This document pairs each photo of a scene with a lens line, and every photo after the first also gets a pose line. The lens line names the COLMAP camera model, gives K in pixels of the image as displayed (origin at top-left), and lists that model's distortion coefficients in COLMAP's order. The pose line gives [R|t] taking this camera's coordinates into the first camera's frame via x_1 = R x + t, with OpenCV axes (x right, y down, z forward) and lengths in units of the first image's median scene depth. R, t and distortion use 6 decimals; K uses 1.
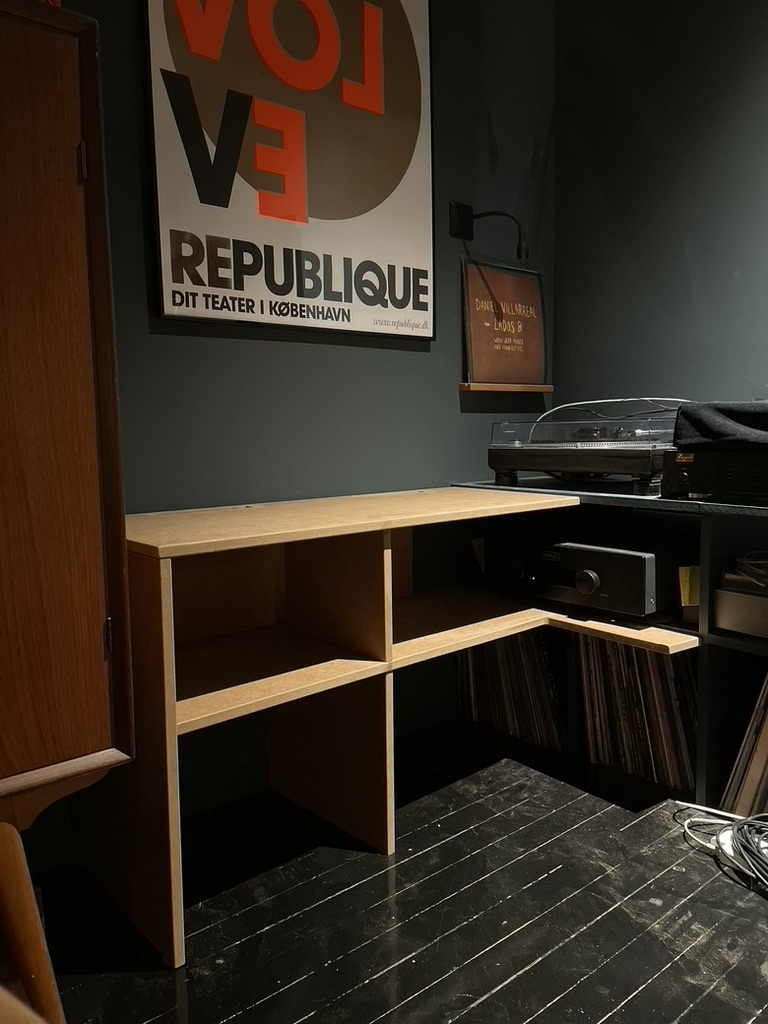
lens RADIAL K [[769.2, 0, 383.3], [0, 769.2, 512.5], [0, 0, 1]] dist [0.006671, -0.002284]
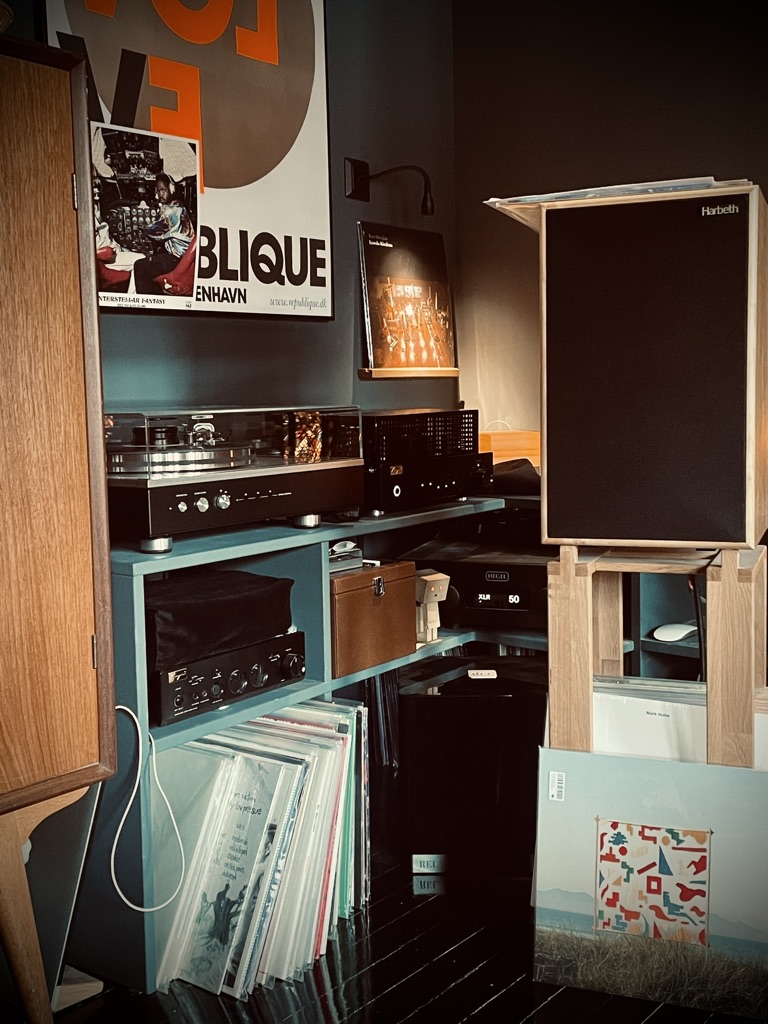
lens RADIAL K [[1189.8, 0, 384.5], [0, 1189.8, 512.1], [0, 0, 1]] dist [-0.013961, 0.000000]
pose [[0.977536, -0.021031, 0.209715, -0.175236], [0.021751, 0.999763, -0.001129, -0.007219], [-0.209641, 0.005666, 0.977762, -0.339443]]
